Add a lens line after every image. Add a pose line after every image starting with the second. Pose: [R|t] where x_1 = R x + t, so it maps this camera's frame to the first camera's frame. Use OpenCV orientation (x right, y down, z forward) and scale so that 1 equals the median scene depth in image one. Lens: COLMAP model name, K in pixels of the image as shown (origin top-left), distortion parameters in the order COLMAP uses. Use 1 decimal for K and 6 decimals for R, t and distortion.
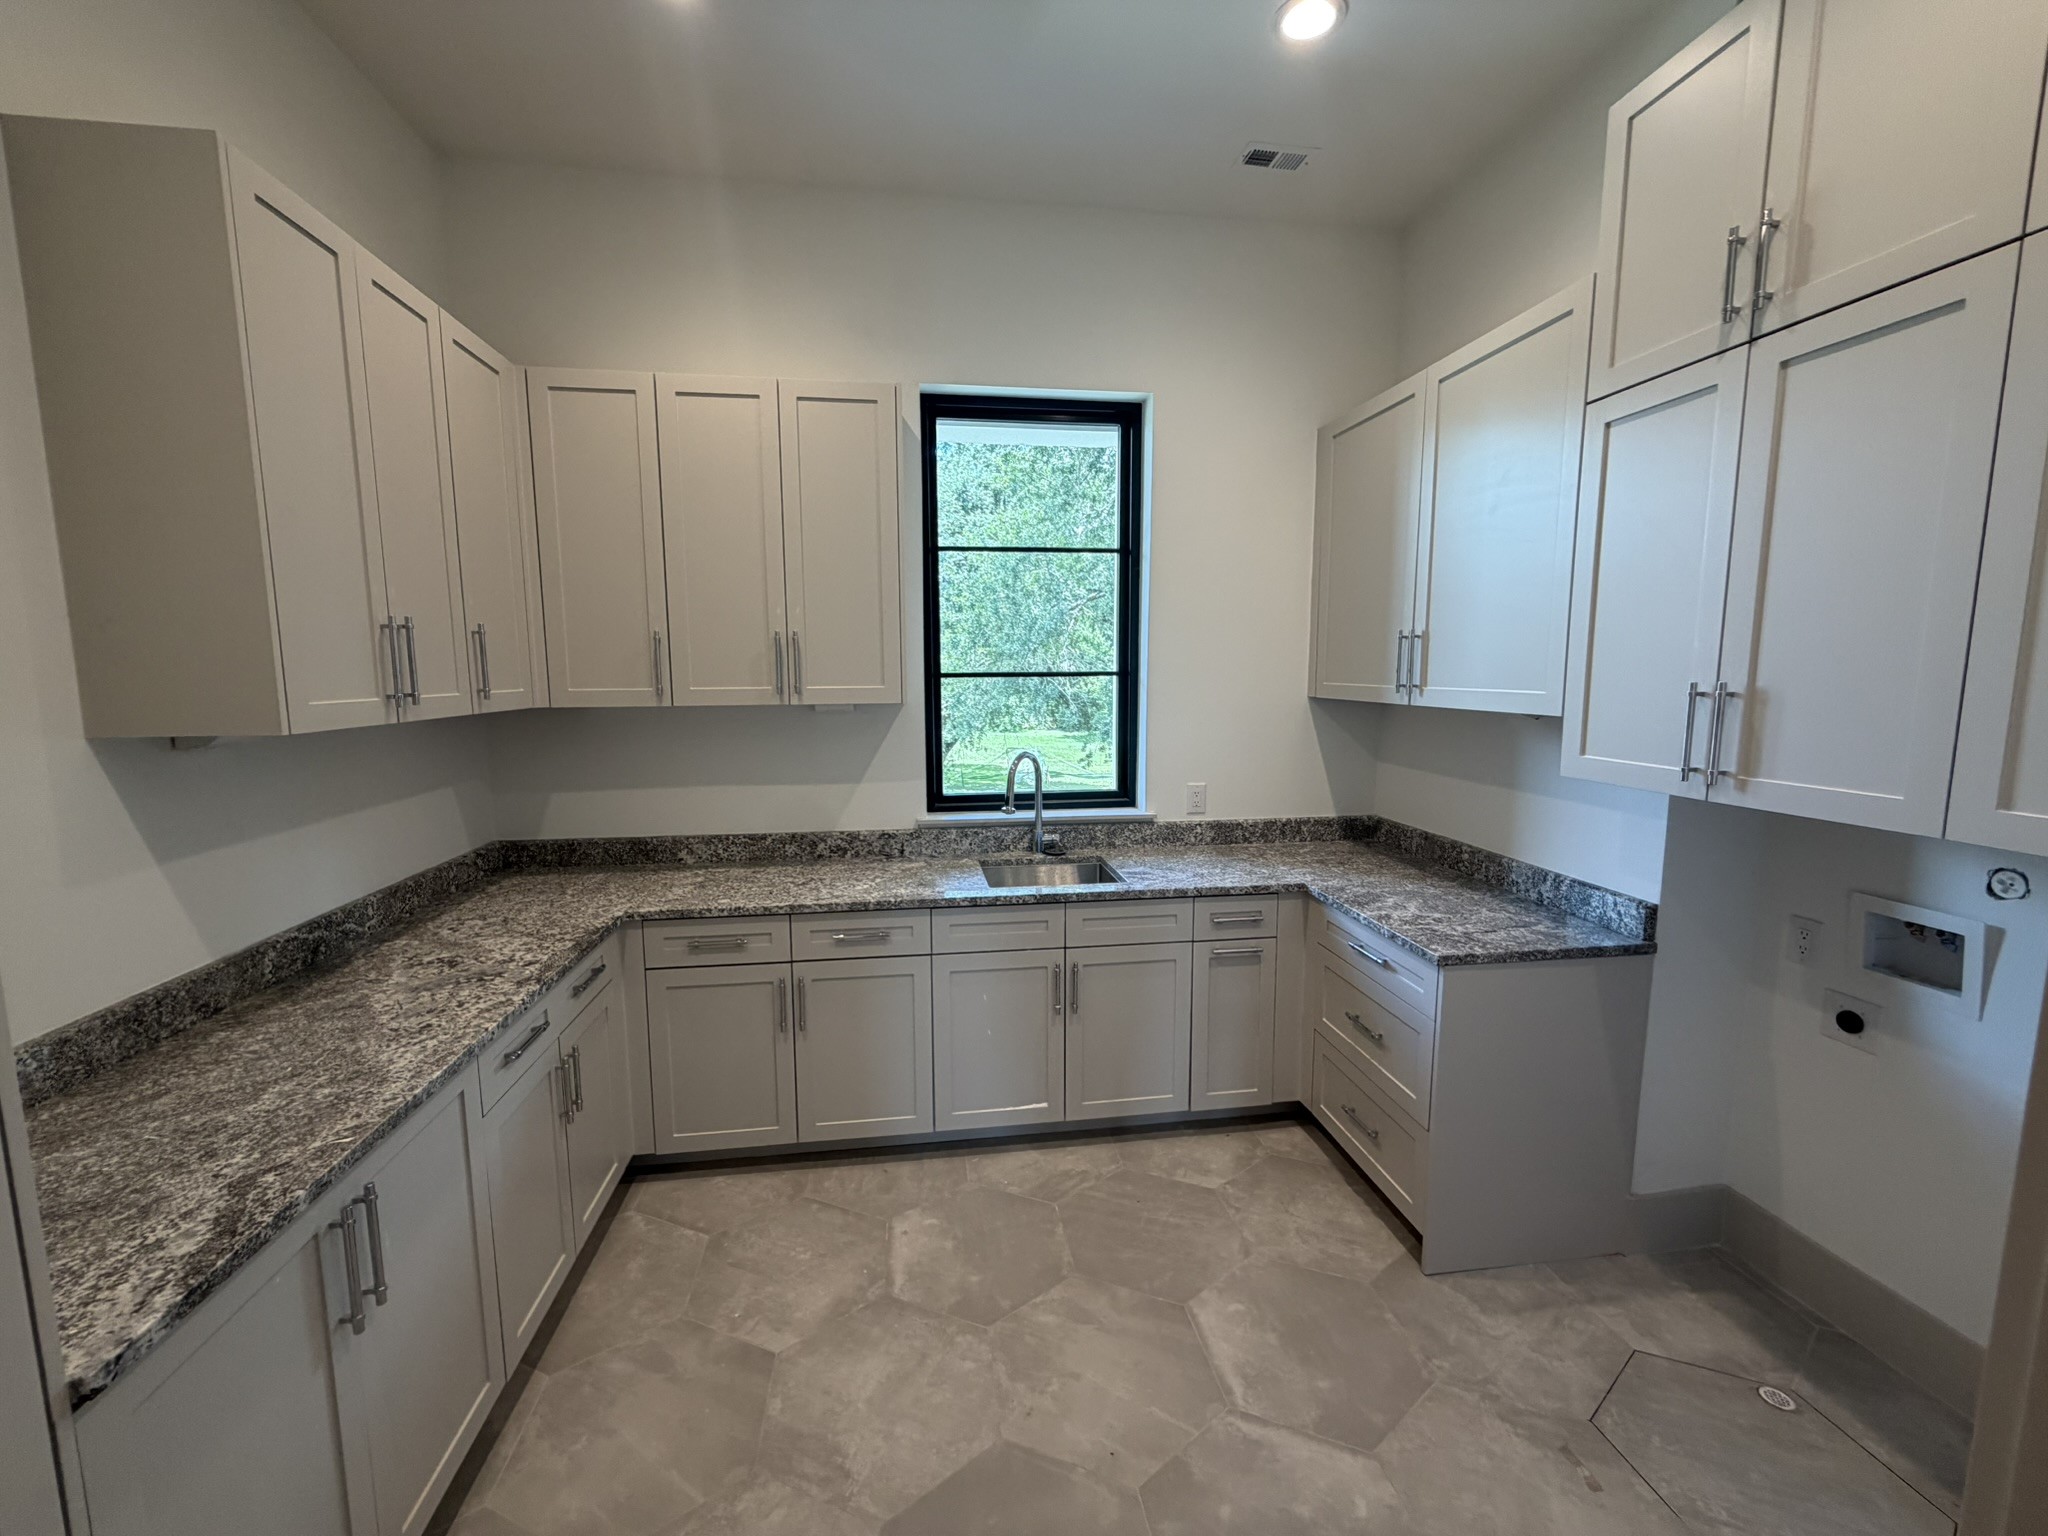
lens RADIAL K [[829.1, 0, 1024.0], [0, 829.1, 768.0], [0, 0, 1]] dist [0.000820, 0.000039]
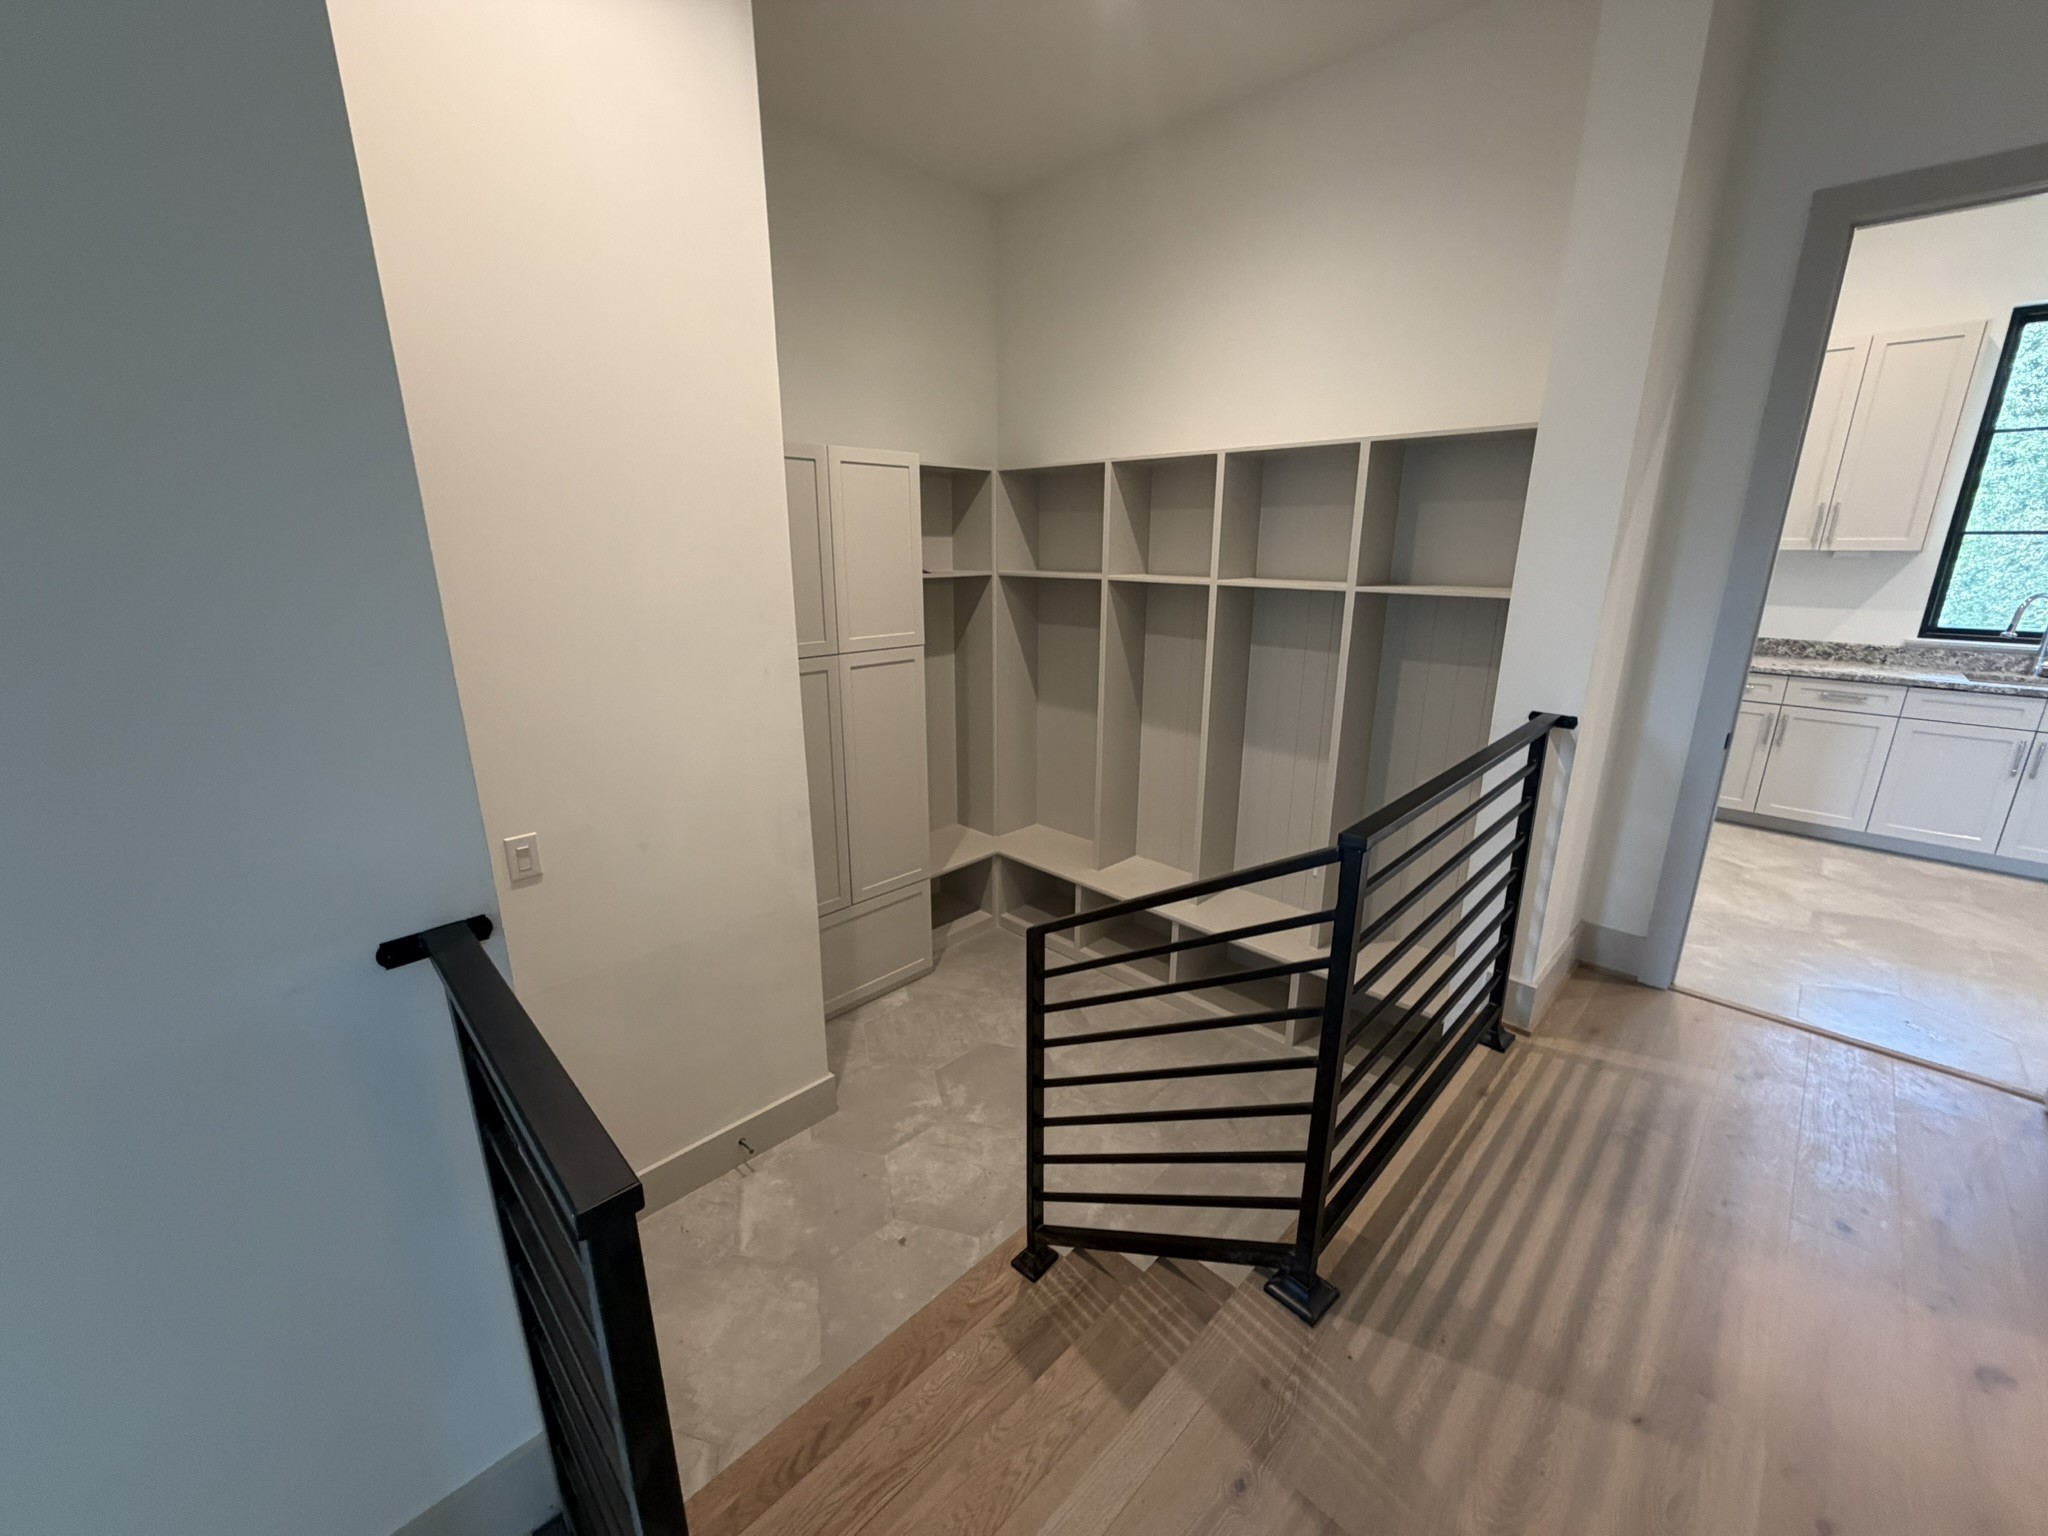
lens RADIAL K [[811.2, 0, 1024.0], [0, 811.2, 768.0], [0, 0, 1]] dist [-0.001183, -0.000070]
pose [[0.598455, 0.217508, -0.771065, 0.085647], [-0.097264, 0.975047, 0.199557, 0.156764], [0.795230, -0.044429, 0.604678, -1.079806]]
